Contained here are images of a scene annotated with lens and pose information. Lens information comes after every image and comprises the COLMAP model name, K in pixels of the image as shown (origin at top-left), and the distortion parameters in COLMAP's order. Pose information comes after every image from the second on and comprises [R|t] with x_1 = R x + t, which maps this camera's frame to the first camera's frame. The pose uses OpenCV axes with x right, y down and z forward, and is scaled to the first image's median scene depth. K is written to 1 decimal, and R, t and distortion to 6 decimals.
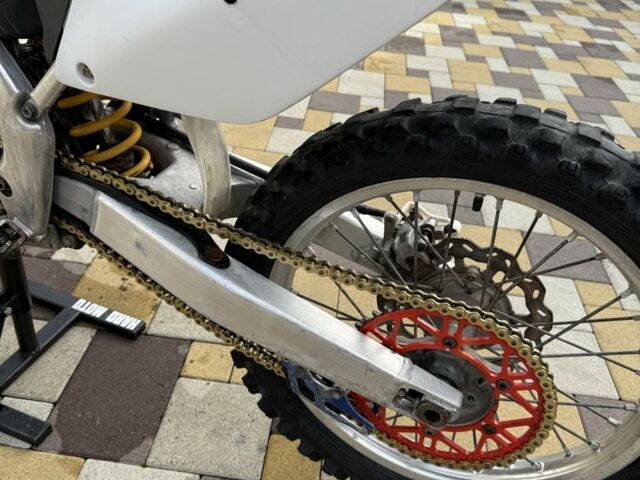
lens RADIAL K [[614.4, 0, 320.0], [0, 614.4, 240.0], [0, 0, 1]] dist [0.146517, -0.293617]
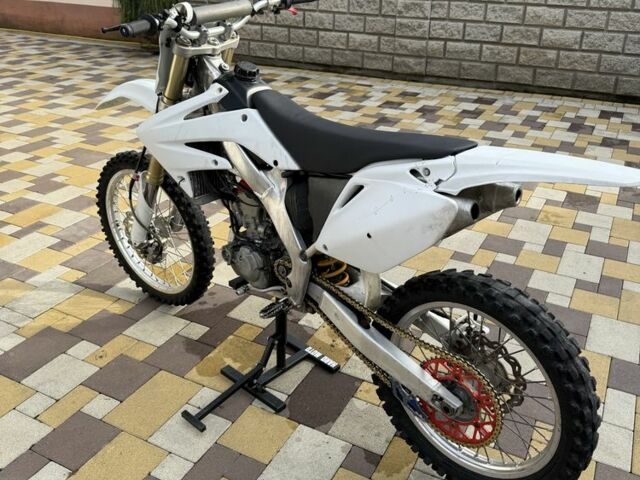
lens RADIAL K [[614.4, 0, 320.0], [0, 614.4, 240.0], [0, 0, 1]] dist [0.146517, -0.293617]
pose [[0.924130, 0.095340, -0.369992, 0.448979], [-0.157754, 0.977183, -0.142221, 0.066119], [0.347990, 0.189798, 0.918085, -1.120756]]
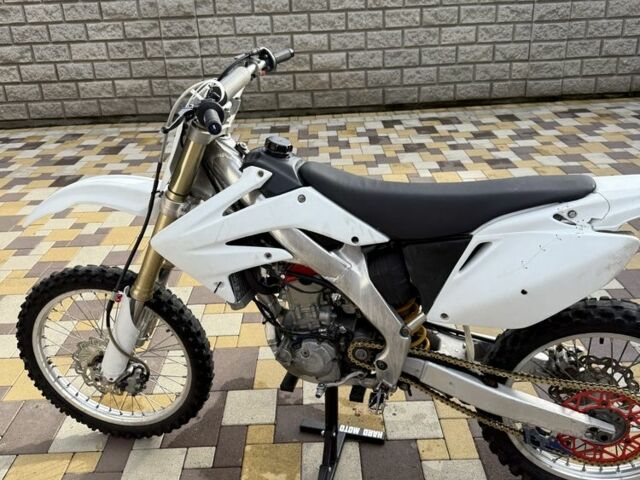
lens RADIAL K [[614.4, 0, 320.0], [0, 614.4, 240.0], [0, 0, 1]] dist [0.146517, -0.293617]
pose [[0.985824, -0.161639, 0.044993, -0.689511], [0.167170, 0.969170, -0.181009, -0.146255], [-0.014348, 0.185965, 0.982452, -1.127187]]
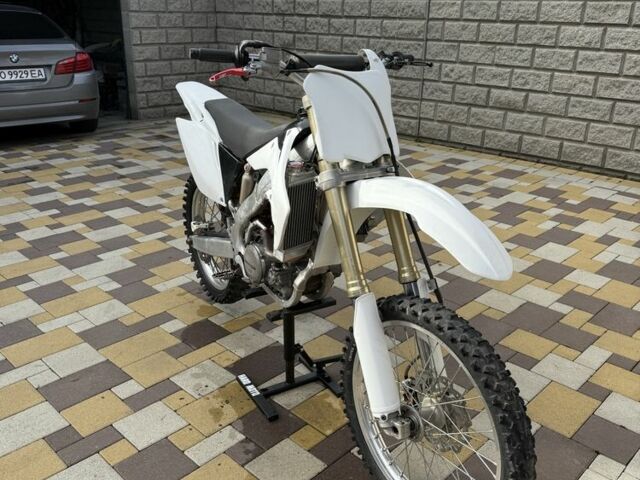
lens RADIAL K [[614.4, 0, 320.0], [0, 614.4, 240.0], [0, 0, 1]] dist [0.146517, -0.293617]
pose [[-0.772752, -0.308796, 0.554526, -2.158269], [0.302839, 0.588430, 0.749693, -2.233100], [-0.557802, 0.747258, -0.361195, 1.913896]]
